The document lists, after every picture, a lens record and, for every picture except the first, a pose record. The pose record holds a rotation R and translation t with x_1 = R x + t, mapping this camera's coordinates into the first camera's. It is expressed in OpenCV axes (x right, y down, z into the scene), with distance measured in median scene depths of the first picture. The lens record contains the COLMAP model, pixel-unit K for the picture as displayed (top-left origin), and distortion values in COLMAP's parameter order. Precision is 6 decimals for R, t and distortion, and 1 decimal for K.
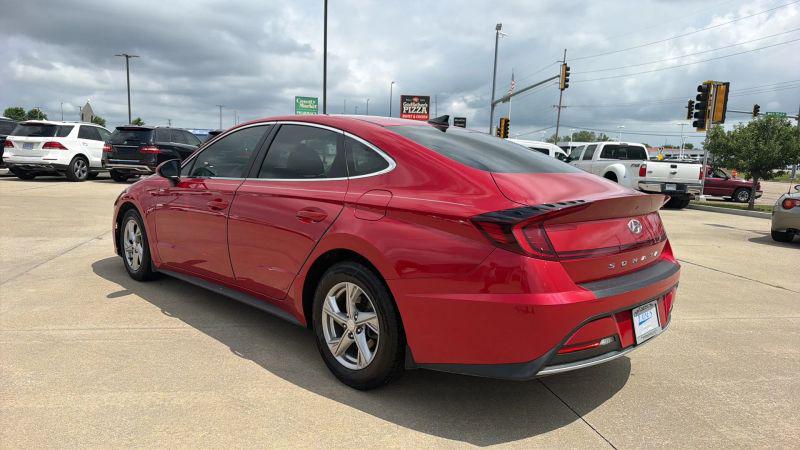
lens RADIAL K [[538.5, 0, 385.1], [0, 538.5, 228.6], [0, 0, 1]] dist [0.054982, -0.072388]
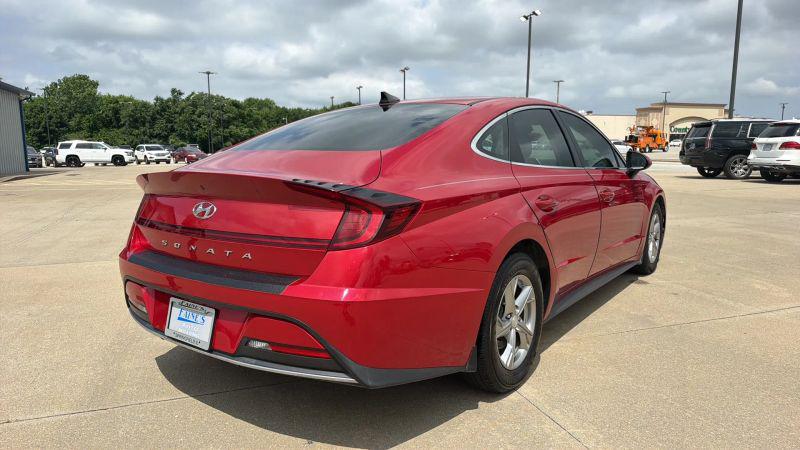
lens RADIAL K [[538.5, 0, 394.3], [0, 538.5, 226.4], [0, 0, 1]] dist [0.054982, -0.072388]
pose [[0.137564, 0.099341, -0.985499, 0.233242], [-0.115448, 0.989784, 0.083658, -0.014511], [0.983742, 0.102266, 0.147628, 0.204058]]
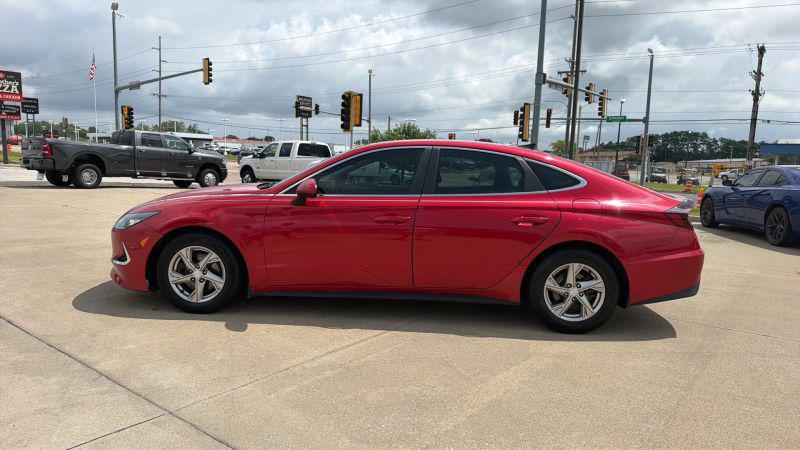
lens RADIAL K [[538.5, 0, 394.6], [0, 538.5, 231.2], [0, 0, 1]] dist [0.054982, -0.072388]
pose [[0.735494, -0.096283, 0.670655, -0.257571], [0.080249, 0.995263, 0.054878, -0.019696], [-0.672762, 0.013457, 0.739737, 0.042320]]
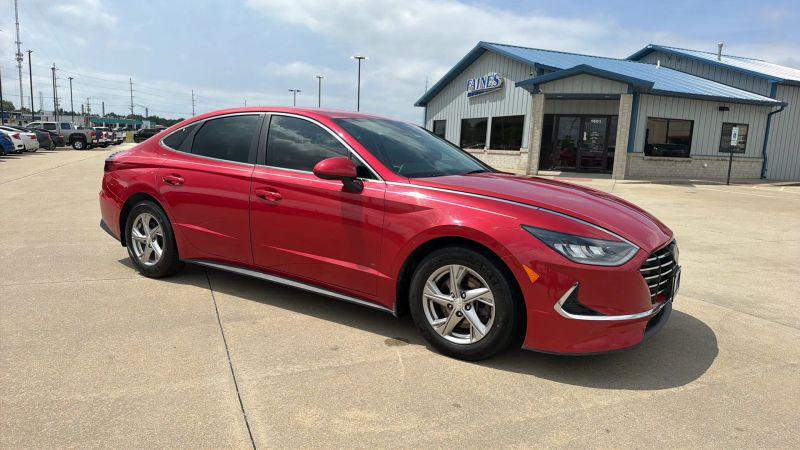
lens RADIAL K [[539.3, 0, 392.1], [0, 539.3, 231.3], [0, 0, 1]] dist [0.046962, -0.052500]
pose [[-0.978796, -0.040837, -0.200725, 0.002261], [-0.096893, 0.955666, 0.278053, -0.076793], [0.180471, 0.291606, -0.939359, 0.577117]]
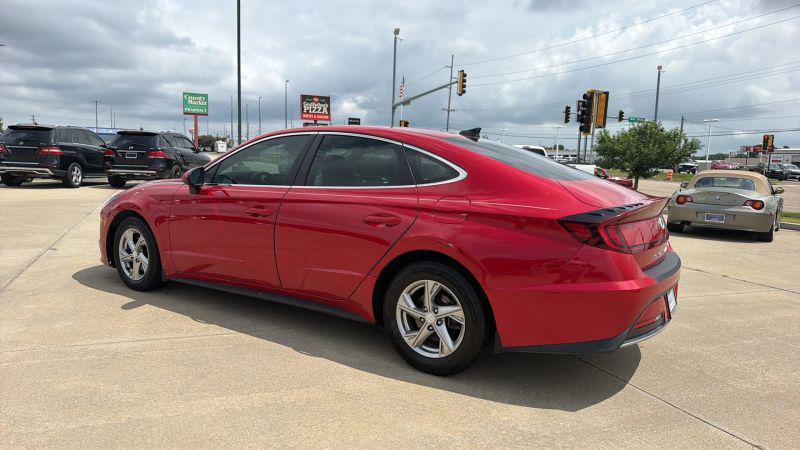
lens RADIAL K [[538.5, 0, 388.5], [0, 538.5, 229.0], [0, 0, 1]] dist [0.054982, -0.072388]
pose [[0.979057, -0.026571, 0.201844, -0.067451], [0.026360, 0.999646, 0.003733, -0.002217], [-0.201872, 0.001666, 0.979410, -0.013226]]
